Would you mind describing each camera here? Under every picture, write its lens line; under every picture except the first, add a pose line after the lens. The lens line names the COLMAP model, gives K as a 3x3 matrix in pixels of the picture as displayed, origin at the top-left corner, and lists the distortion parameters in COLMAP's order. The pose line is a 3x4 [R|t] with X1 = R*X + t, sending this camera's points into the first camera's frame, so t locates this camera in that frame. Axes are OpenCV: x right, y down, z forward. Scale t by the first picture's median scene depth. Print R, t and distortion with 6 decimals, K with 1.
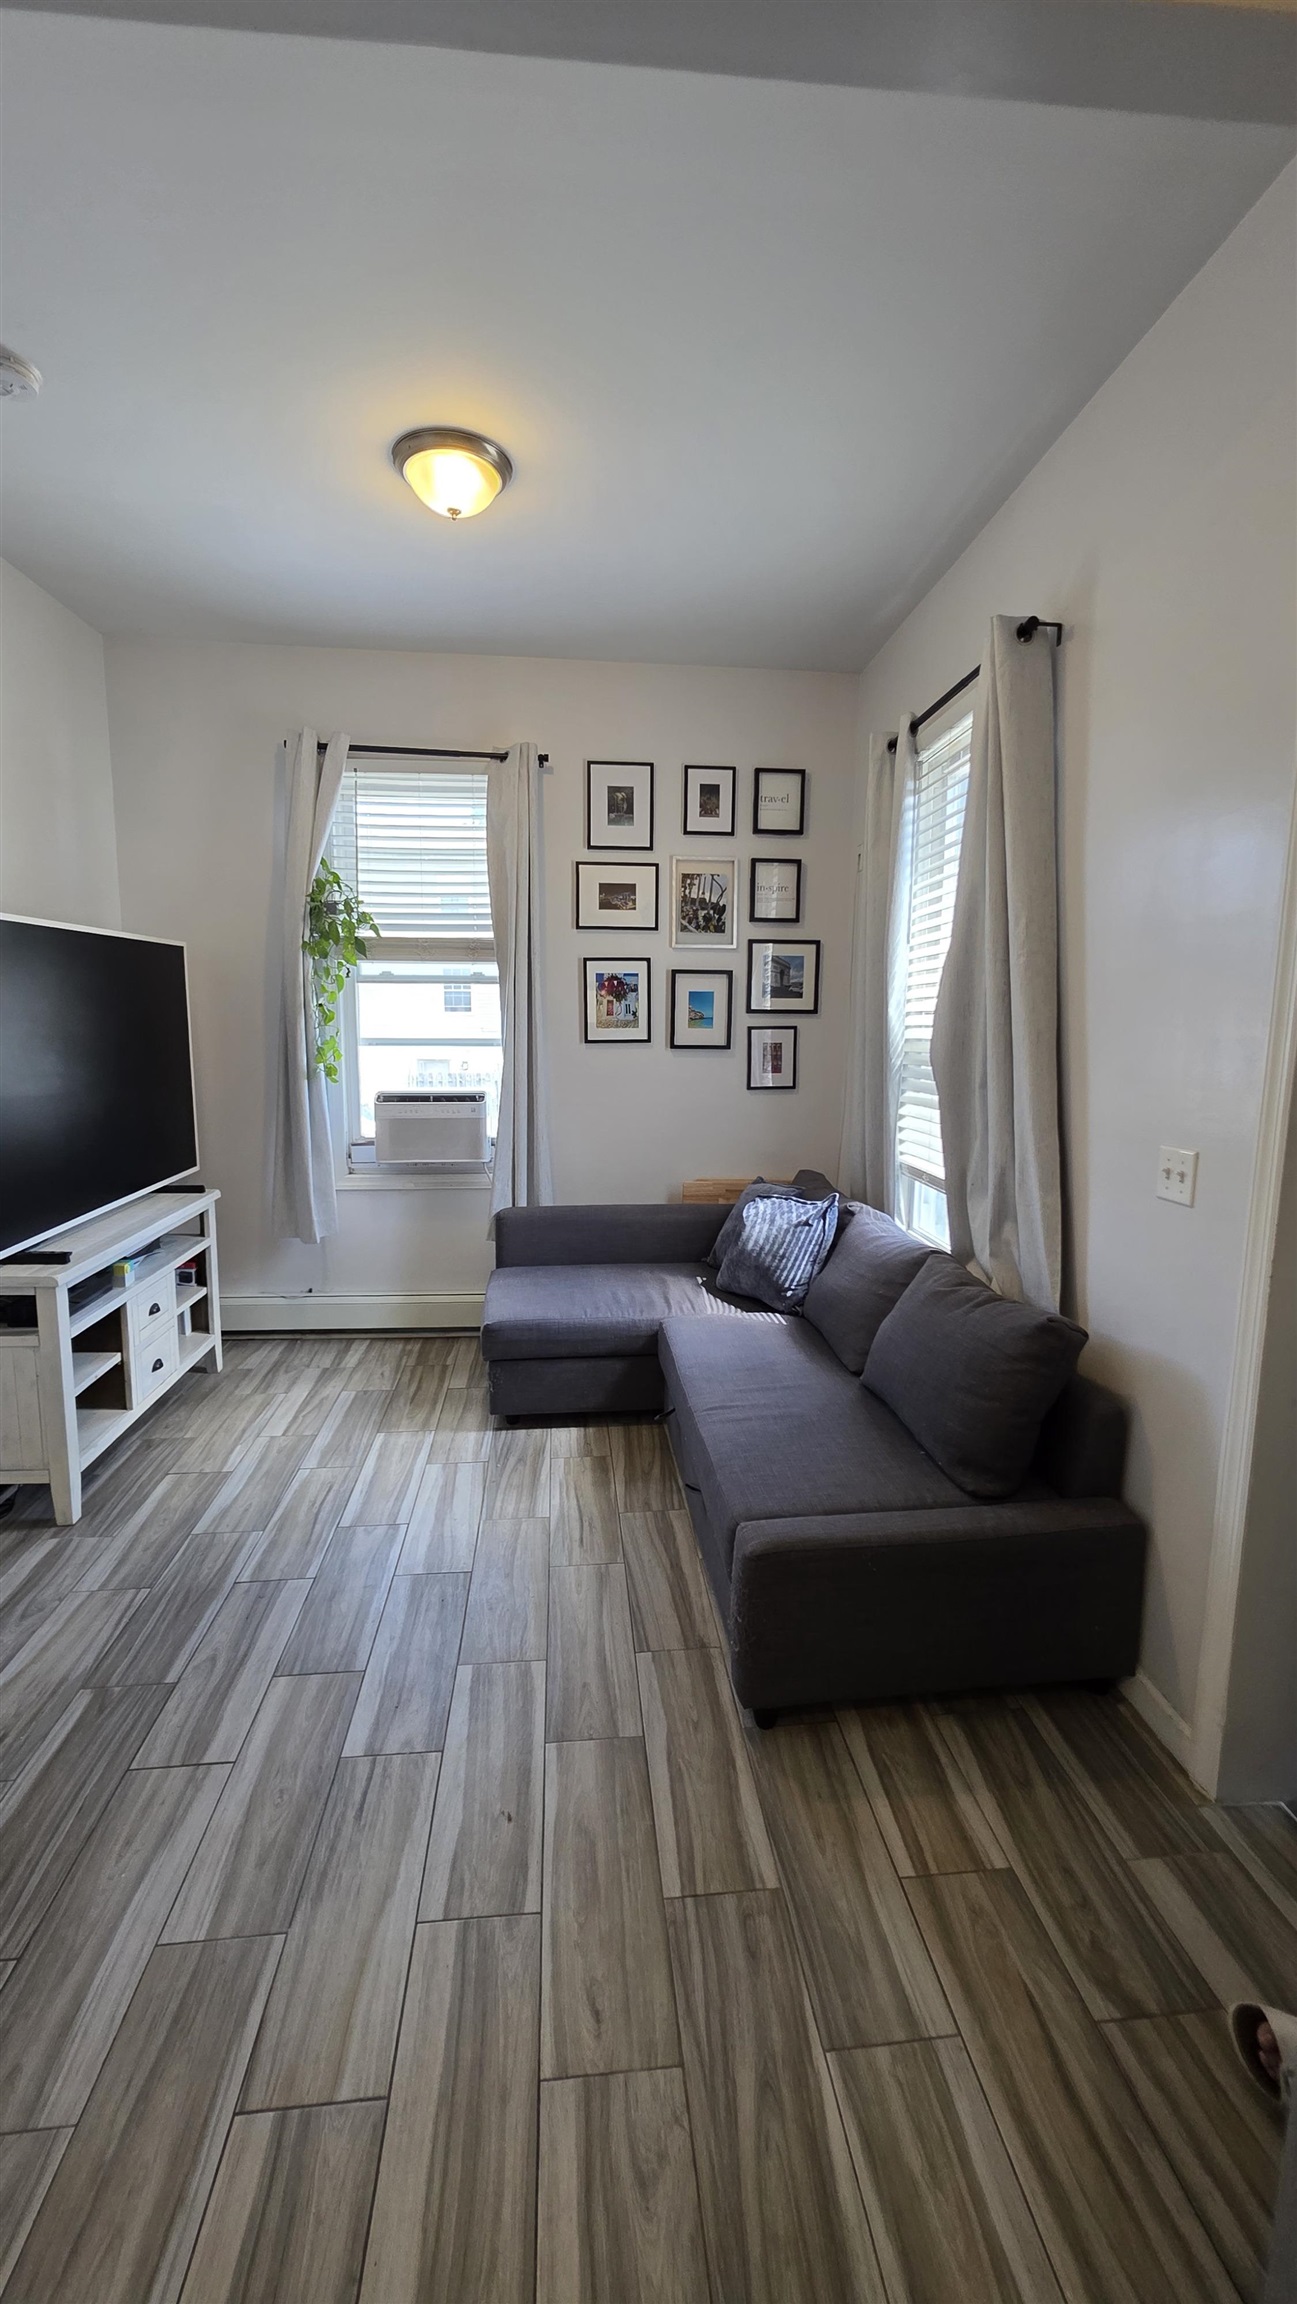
lens RADIAL K [[913.0, 0, 652.9], [0, 913.0, 1152.7], [0, 0, 1]] dist [-0.004559, 0.000695]
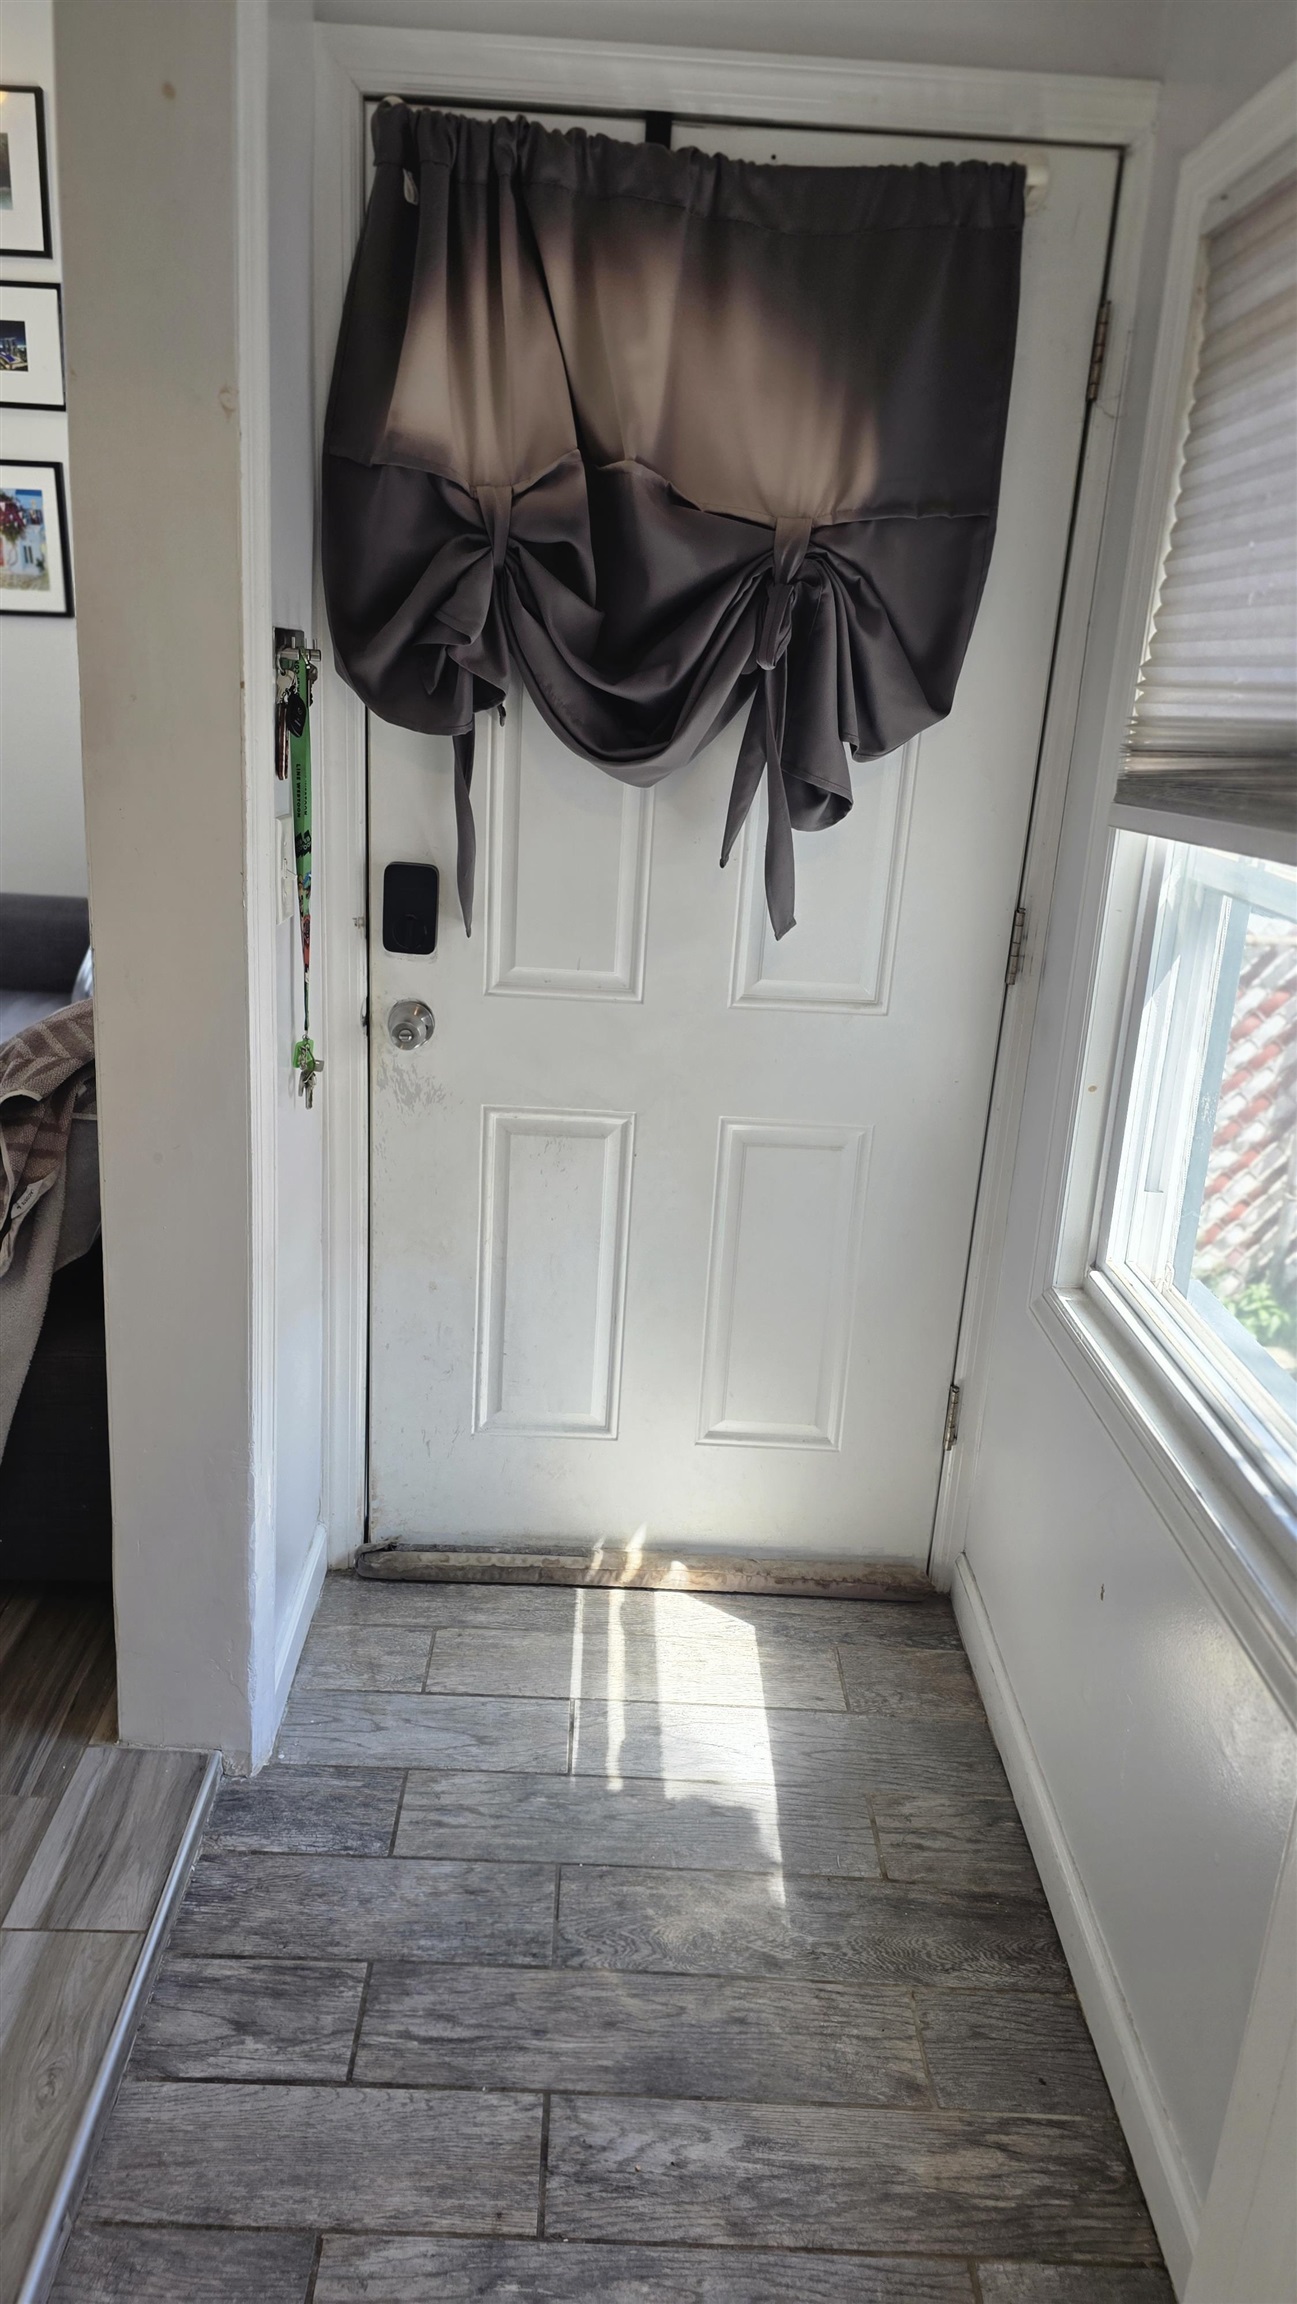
lens RADIAL K [[1548.5, 0, 643.5], [0, 1548.5, 1152.0], [0, 0, 1]] dist [0.000549, 0.000013]
pose [[0.995333, 0.061594, -0.074287, 0.756940], [-0.048976, 0.985724, 0.161091, 0.062741], [0.083148, -0.156701, 0.984140, 0.014873]]
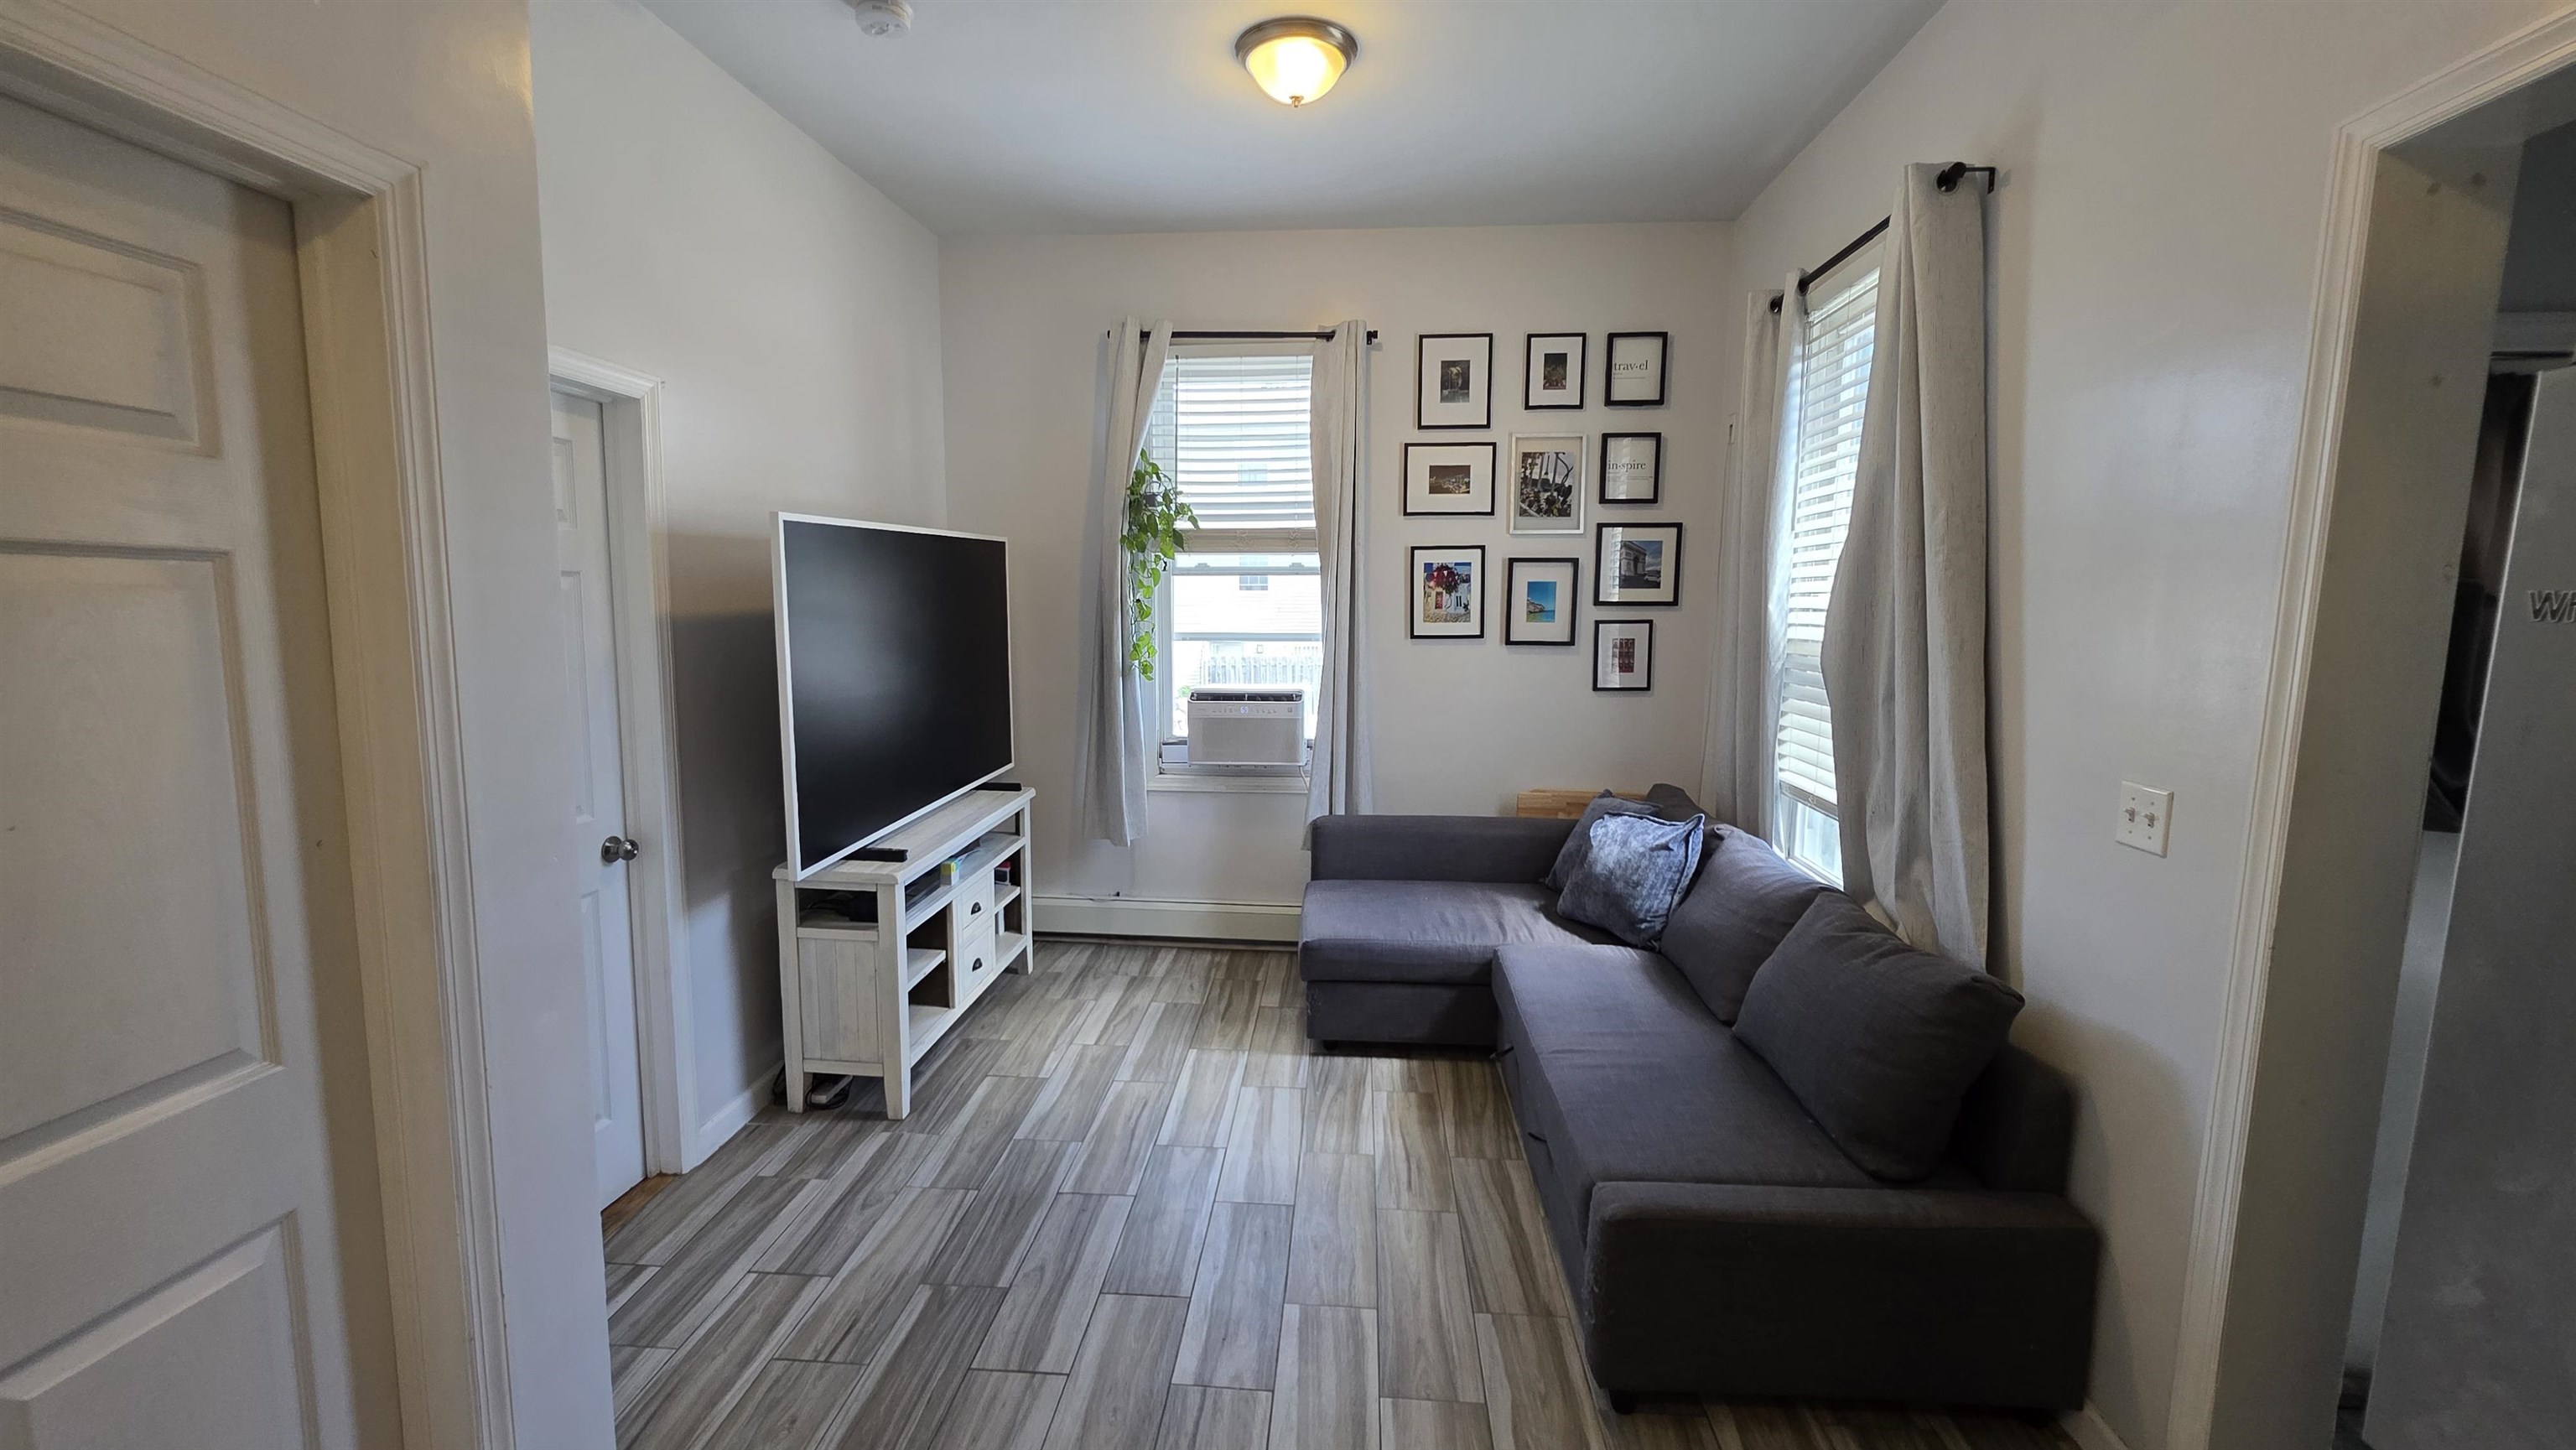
lens RADIAL K [[1020.8, 0, 1277.4], [0, 1020.8, 726.4], [0, 0, 1]] dist [-0.004559, 0.000695]
pose [[0.983596, 0.016923, -0.179591, -0.033807], [-0.020404, 0.999638, -0.017554, -0.018700], [0.179229, 0.020931, 0.983585, -0.053145]]
